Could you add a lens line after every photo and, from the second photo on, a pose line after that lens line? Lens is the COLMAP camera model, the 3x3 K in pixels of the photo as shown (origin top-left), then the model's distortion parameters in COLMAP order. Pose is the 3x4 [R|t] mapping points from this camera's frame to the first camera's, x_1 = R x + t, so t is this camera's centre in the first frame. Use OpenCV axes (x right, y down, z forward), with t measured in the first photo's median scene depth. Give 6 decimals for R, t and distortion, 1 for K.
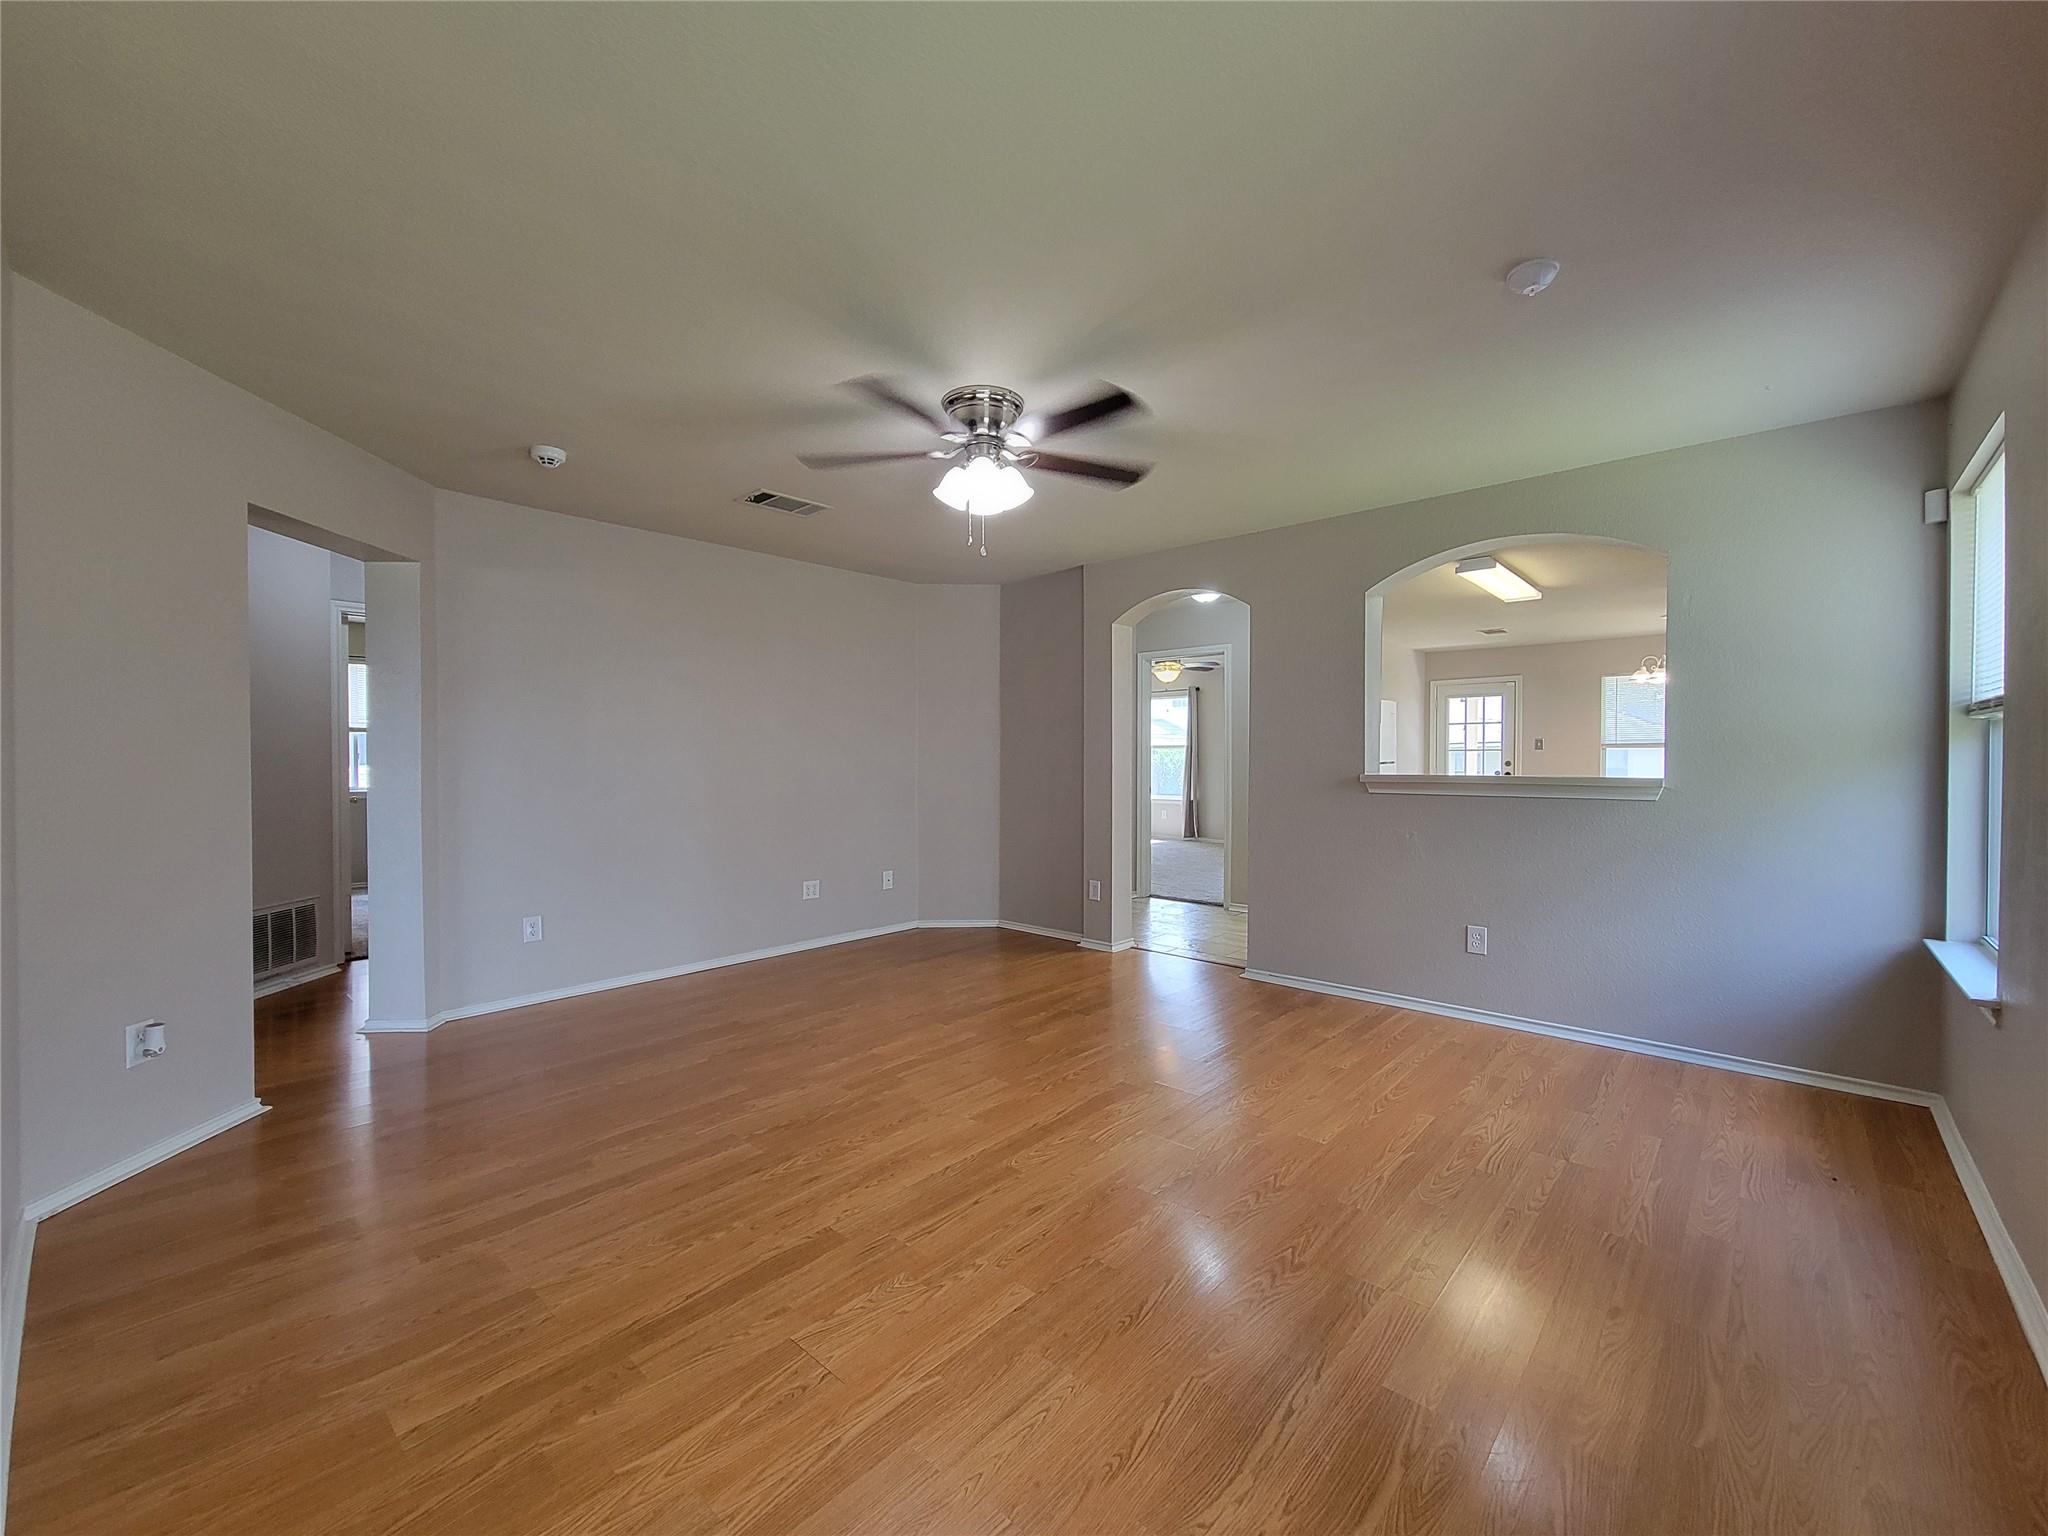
lens RADIAL K [[831.5, 0, 1029.9], [0, 831.5, 772.6], [0, 0, 1]] dist [-0.002588, -0.000685]
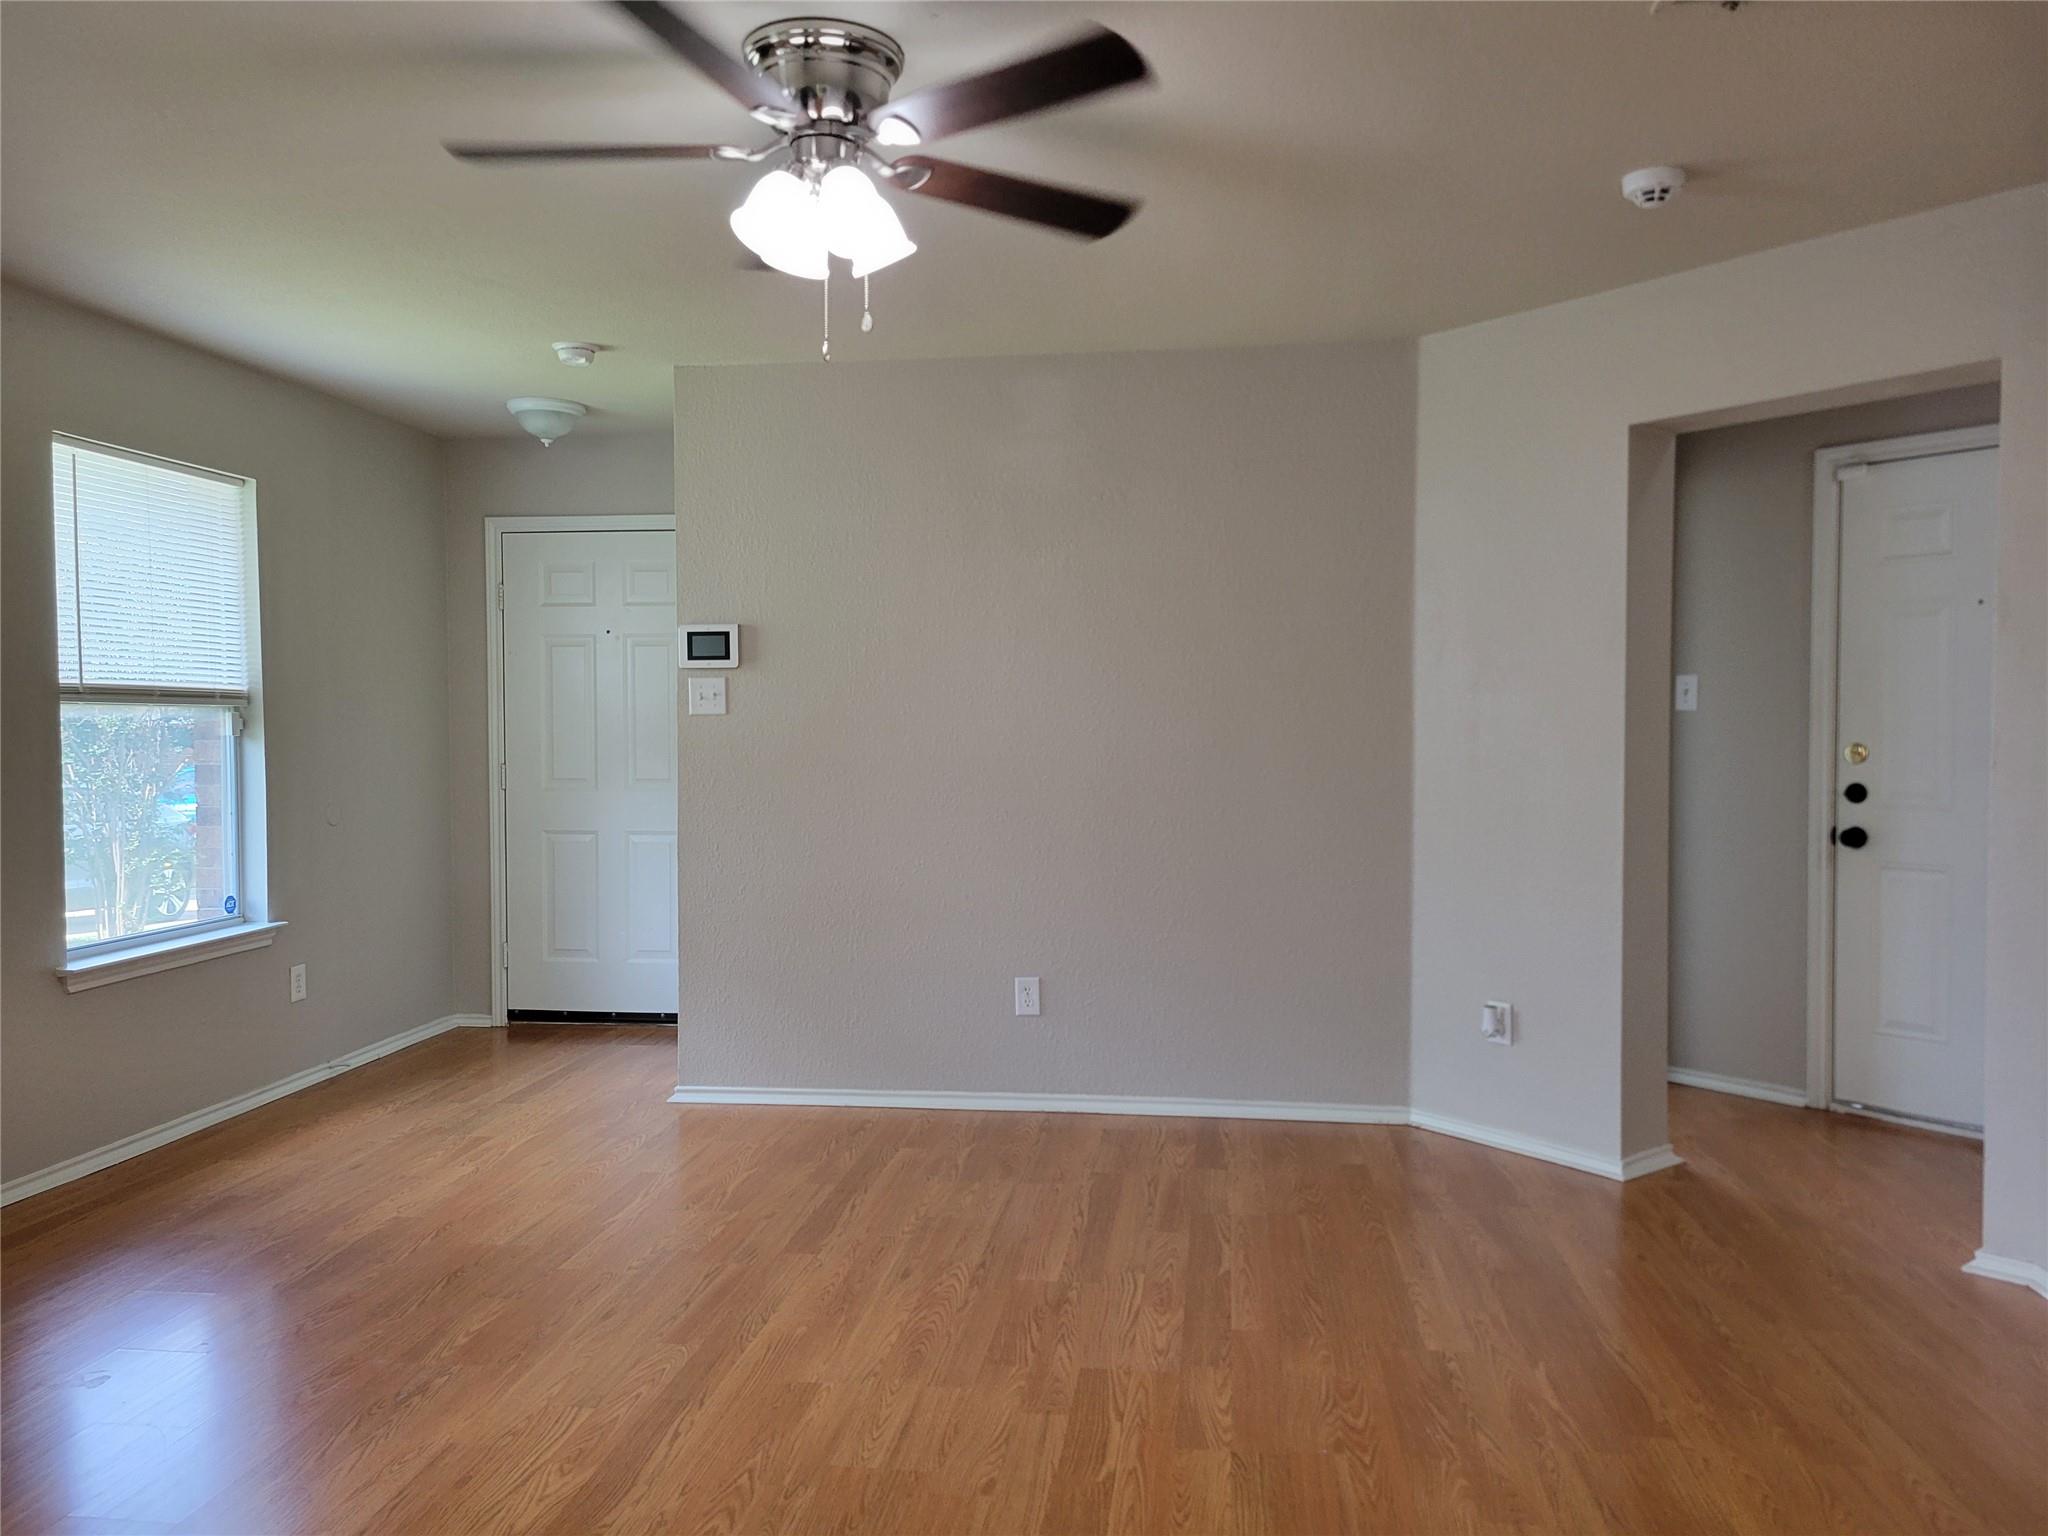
lens RADIAL K [[1516.8, 0, 1036.8], [0, 1516.8, 768.7], [0, 0, 1]] dist [0.057276, -0.051650]
pose [[-0.820824, 0.015189, -0.570979, 0.357102], [-0.010872, 0.999050, 0.042205, -0.046664], [0.571078, 0.040851, -0.819879, 1.726337]]
